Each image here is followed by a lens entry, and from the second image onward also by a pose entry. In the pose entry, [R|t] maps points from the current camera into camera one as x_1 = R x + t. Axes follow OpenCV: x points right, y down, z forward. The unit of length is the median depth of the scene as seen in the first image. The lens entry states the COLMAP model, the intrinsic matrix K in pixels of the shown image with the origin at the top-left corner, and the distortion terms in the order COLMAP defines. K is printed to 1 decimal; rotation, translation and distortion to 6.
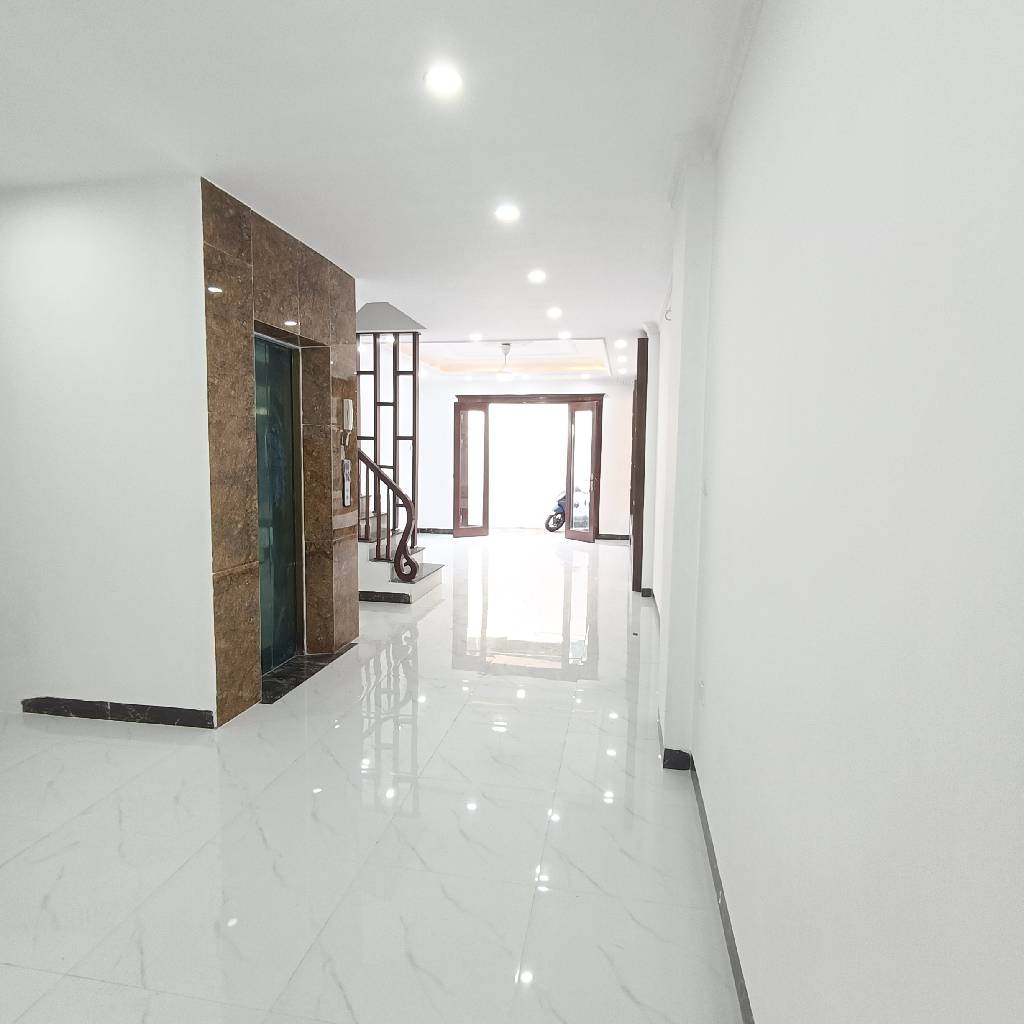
lens RADIAL K [[654.9, 0, 510.5], [0, 654.9, 521.8], [0, 0, 1]] dist [0.032905, 0.000334]
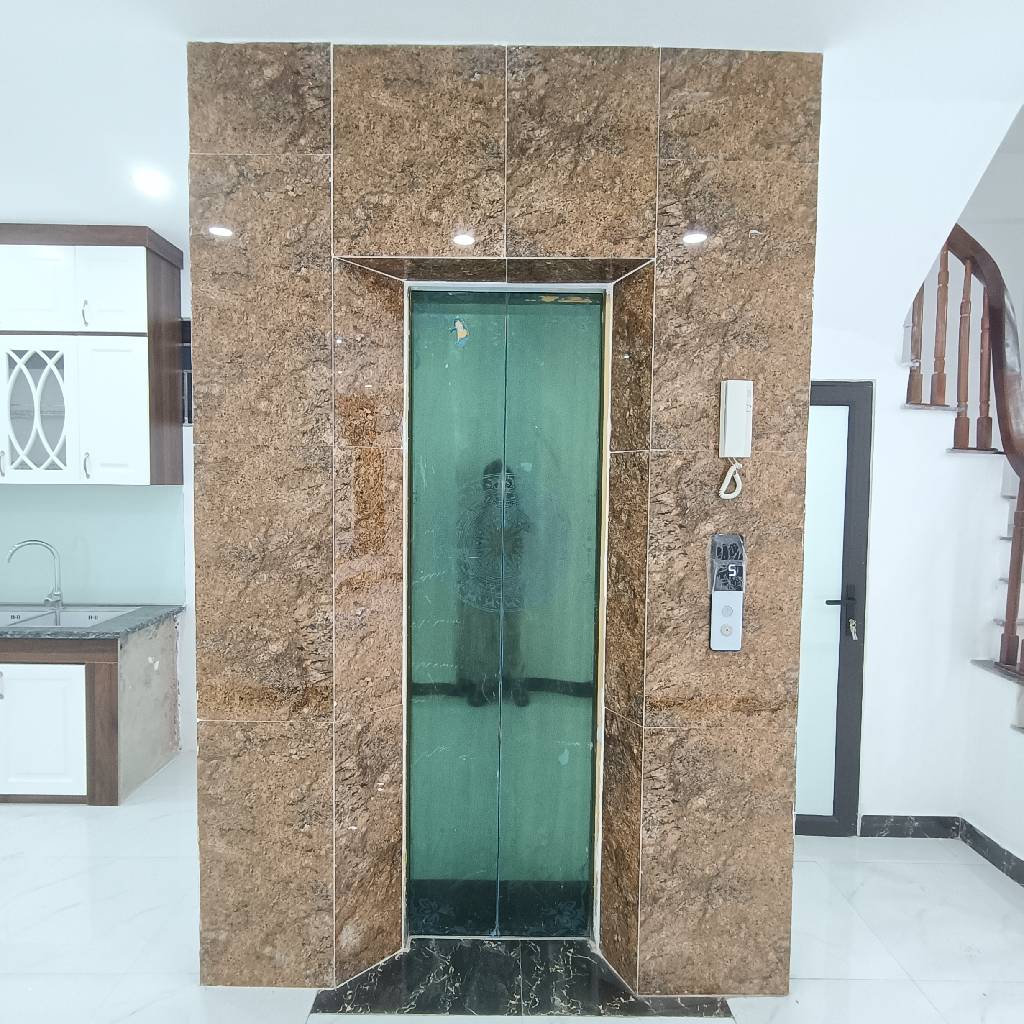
lens RADIAL K [[657.6, 0, 512.0], [0, 657.6, 512.0], [0, 0, 1]] dist [0.009247, 0.000746]
pose [[0.174665, 0.043268, -0.983677, 0.149874], [-0.109003, 0.993743, 0.024356, -0.137299], [0.978576, 0.102970, 0.178288, 1.066818]]
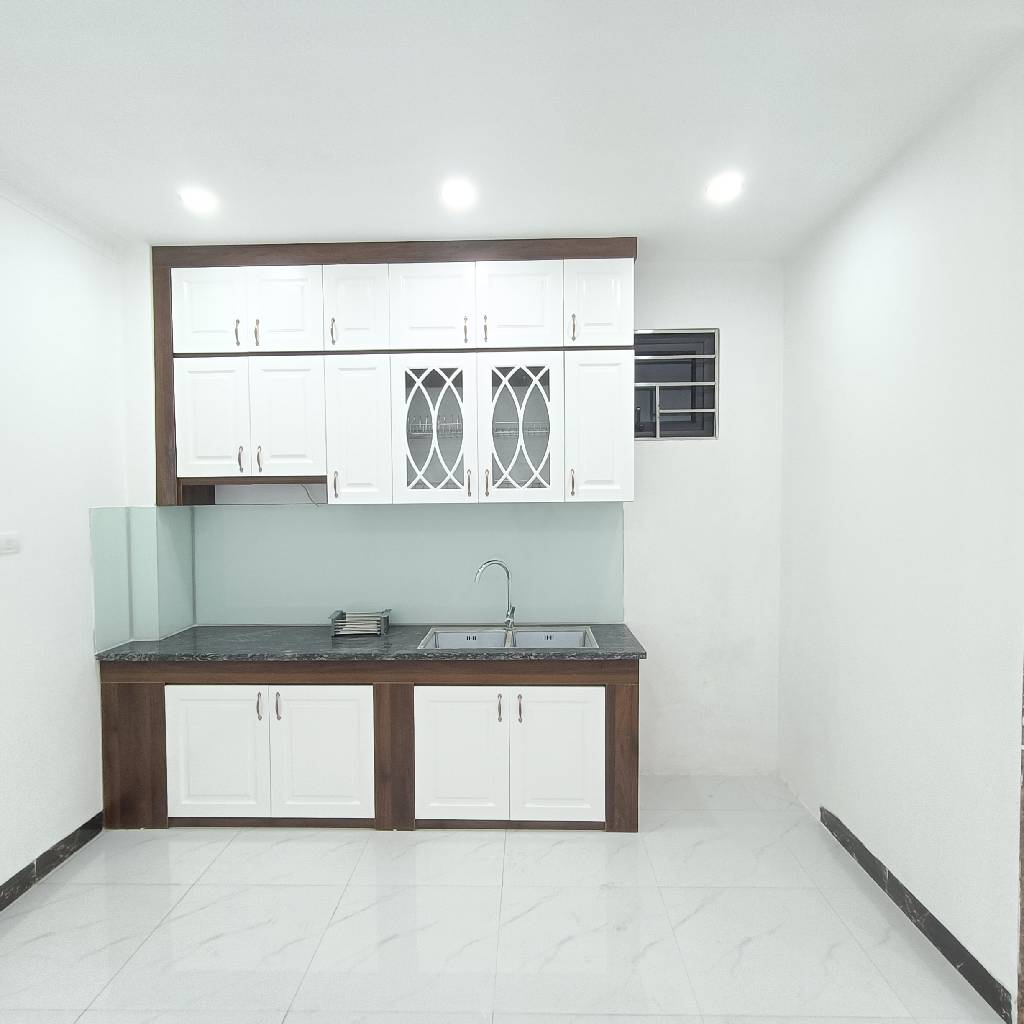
lens RADIAL K [[654.9, 0, 510.5], [0, 654.9, 521.8], [0, 0, 1]] dist [0.032905, 0.000334]
pose [[0.156616, 0.035112, -0.987035, 0.070385], [-0.088278, 0.995866, 0.021418, -0.100413], [0.983706, 0.083779, 0.159069, 0.695783]]
